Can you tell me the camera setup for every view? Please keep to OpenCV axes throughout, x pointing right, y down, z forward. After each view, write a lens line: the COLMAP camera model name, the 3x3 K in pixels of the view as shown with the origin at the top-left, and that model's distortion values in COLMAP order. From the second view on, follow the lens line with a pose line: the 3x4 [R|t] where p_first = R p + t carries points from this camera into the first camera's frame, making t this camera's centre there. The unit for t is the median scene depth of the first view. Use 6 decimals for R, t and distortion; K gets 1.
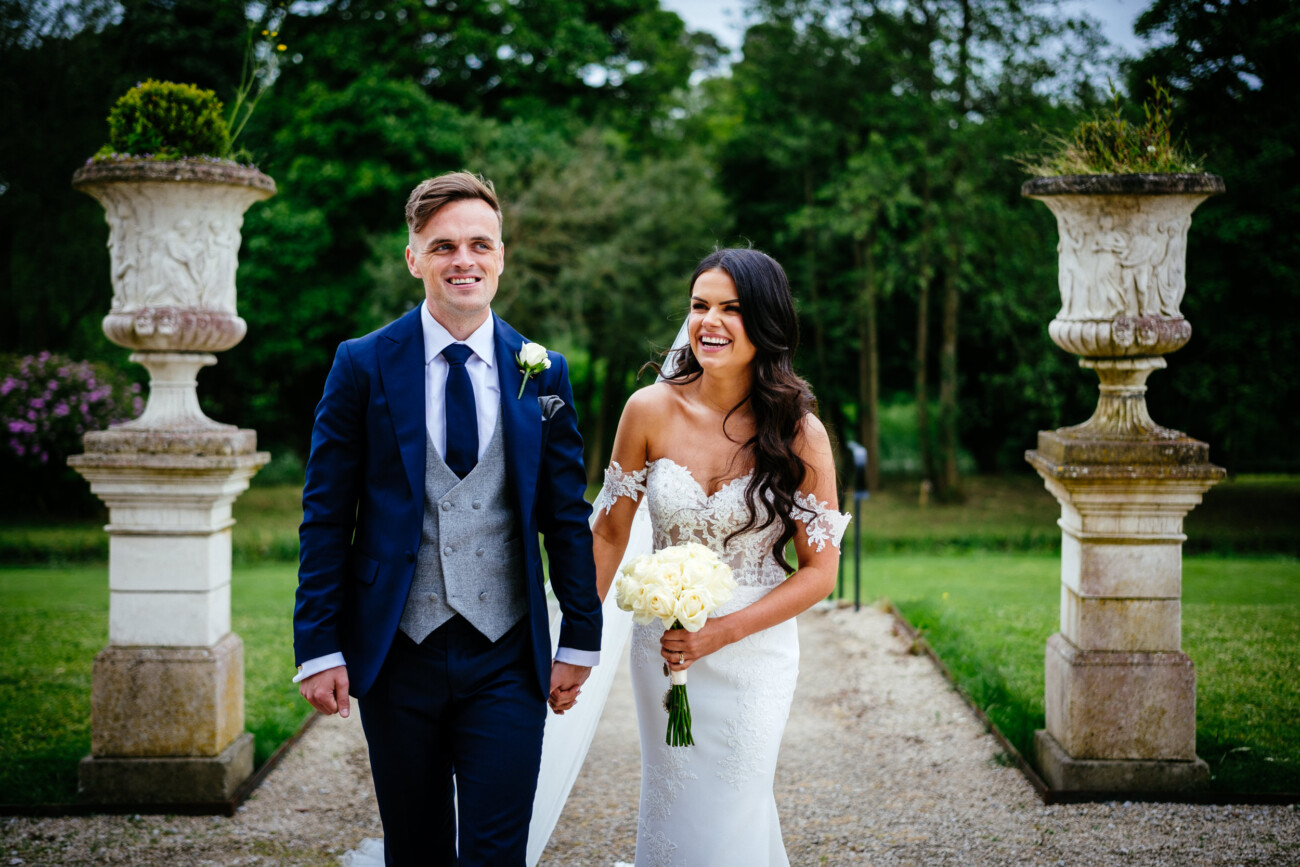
lens RADIAL K [[1864.0, 0, 651.1], [0, 1864.0, 385.0], [0, 0, 1]] dist [0.017301, 0.364327]
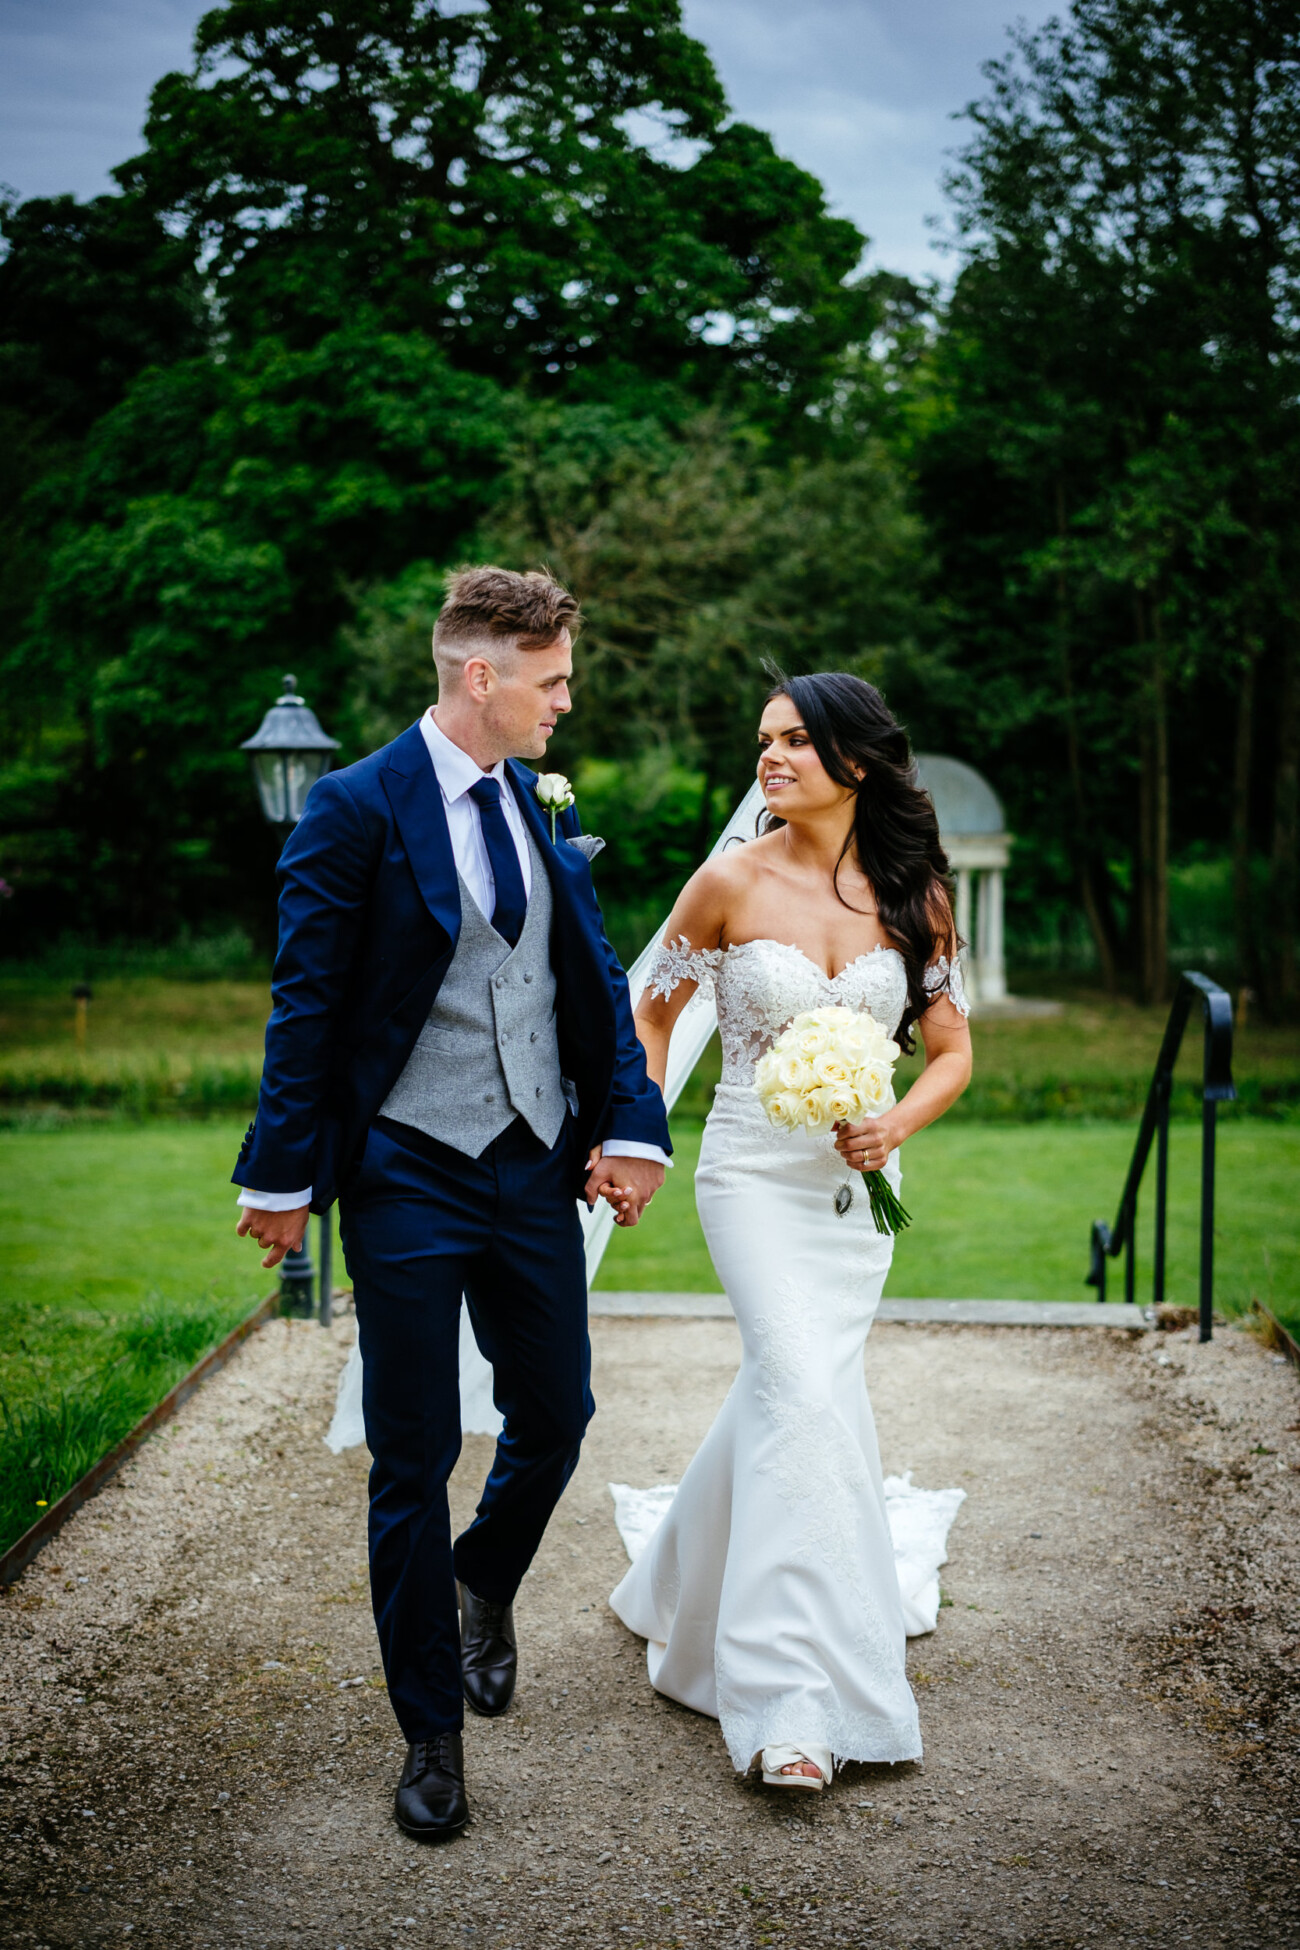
lens RADIAL K [[2763.5, 0, 647.4], [0, 2763.5, 1051.6], [0, 0, 1]] dist [0.010320, 0.413165]
pose [[0.998284, 0.011977, -0.057321, 0.021100], [-0.007303, 0.996682, 0.081068, 0.000418], [0.058102, -0.080511, 0.995059, 0.519511]]
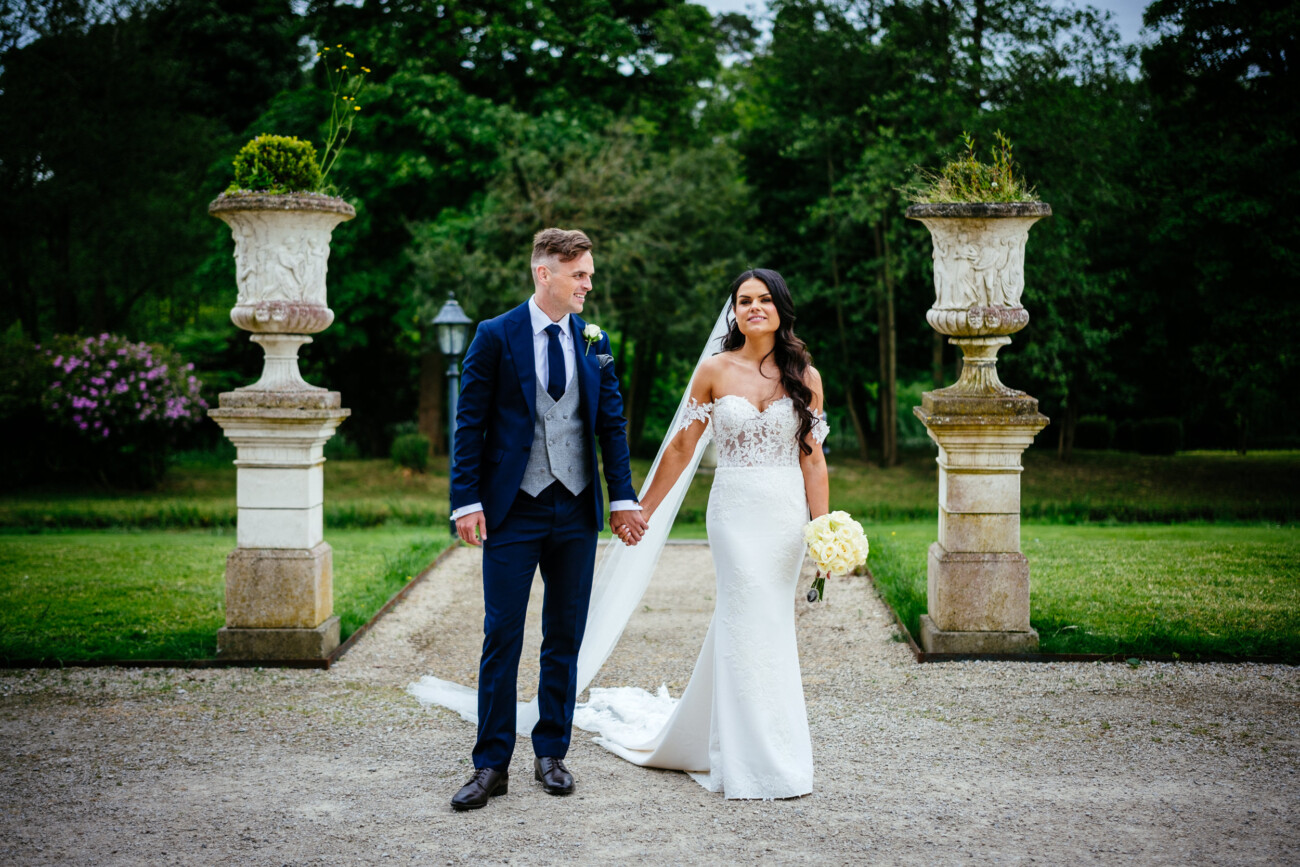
lens RADIAL K [[1864.0, 0, 651.1], [0, 1864.0, 385.0], [0, 0, 1]] dist [0.017301, 0.364327]
pose [[0.999802, -0.001238, -0.019881, 0.041228], [0.001451, 0.999942, 0.010702, 0.005525], [0.019867, -0.010729, 0.999745, -0.358141]]
